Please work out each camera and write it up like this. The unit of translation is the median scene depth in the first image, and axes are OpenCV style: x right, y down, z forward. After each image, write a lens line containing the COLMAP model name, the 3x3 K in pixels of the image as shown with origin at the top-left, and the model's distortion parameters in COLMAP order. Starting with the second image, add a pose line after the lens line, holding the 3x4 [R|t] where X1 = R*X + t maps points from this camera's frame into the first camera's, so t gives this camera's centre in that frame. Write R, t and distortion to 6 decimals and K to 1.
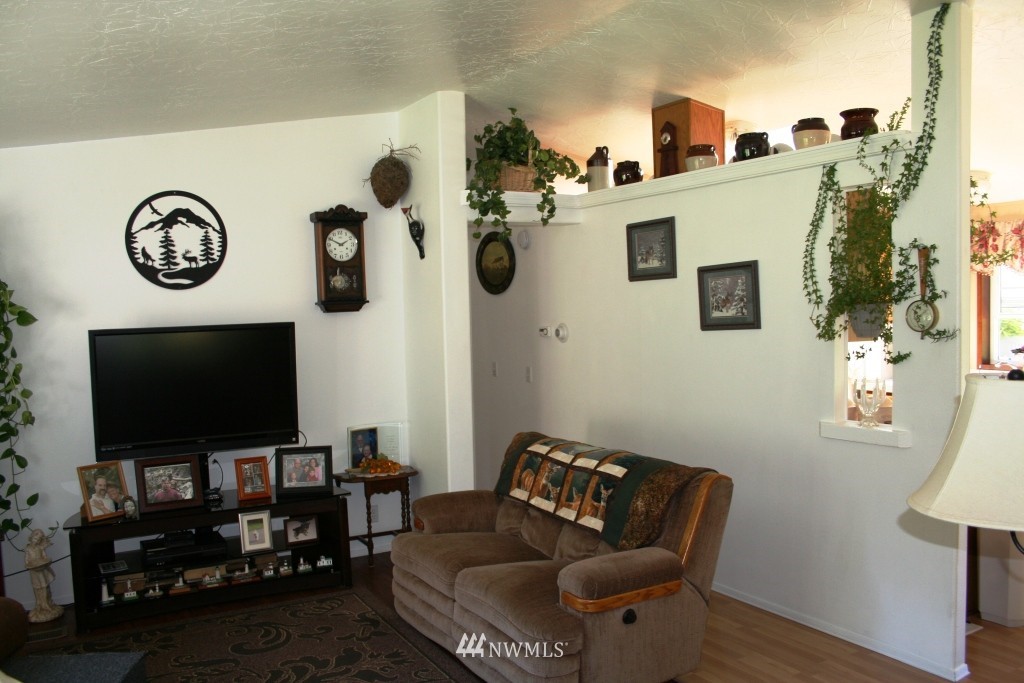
lens RADIAL K [[844.7, 0, 507.0], [0, 844.7, 345.9], [0, 0, 1]] dist [-0.146112, 0.128342]
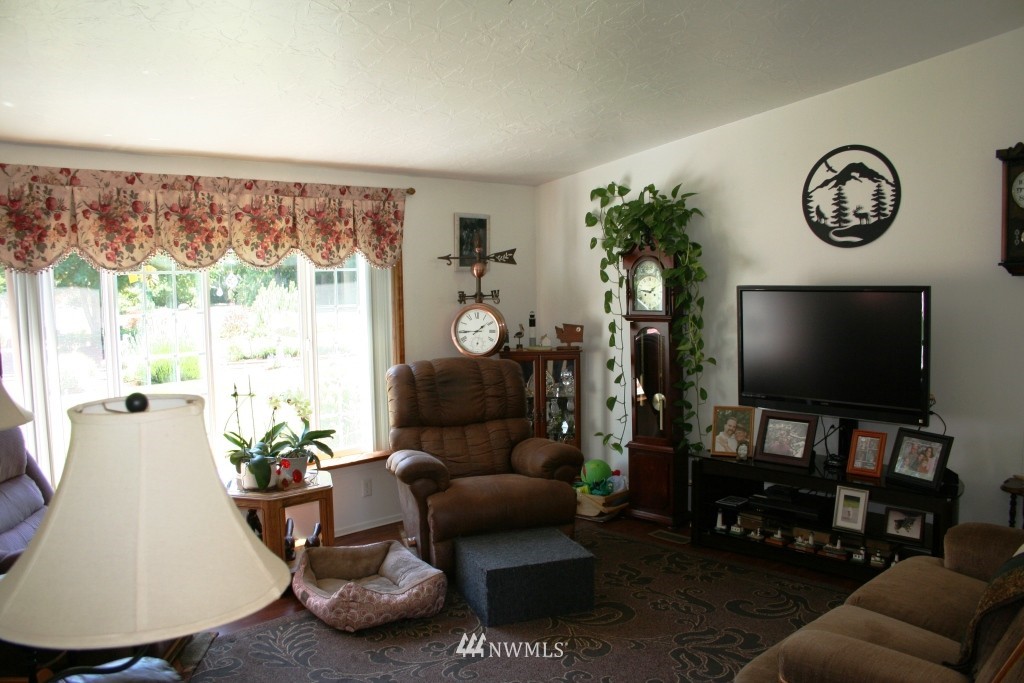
lens RADIAL K [[844.7, 0, 507.0], [0, 844.7, 345.9], [0, 0, 1]] dist [-0.146112, 0.128342]
pose [[0.259295, 0.103163, -0.960273, 0.447163], [-0.043194, 0.994523, 0.095179, -0.028647], [0.964832, 0.016799, 0.262331, 0.365227]]
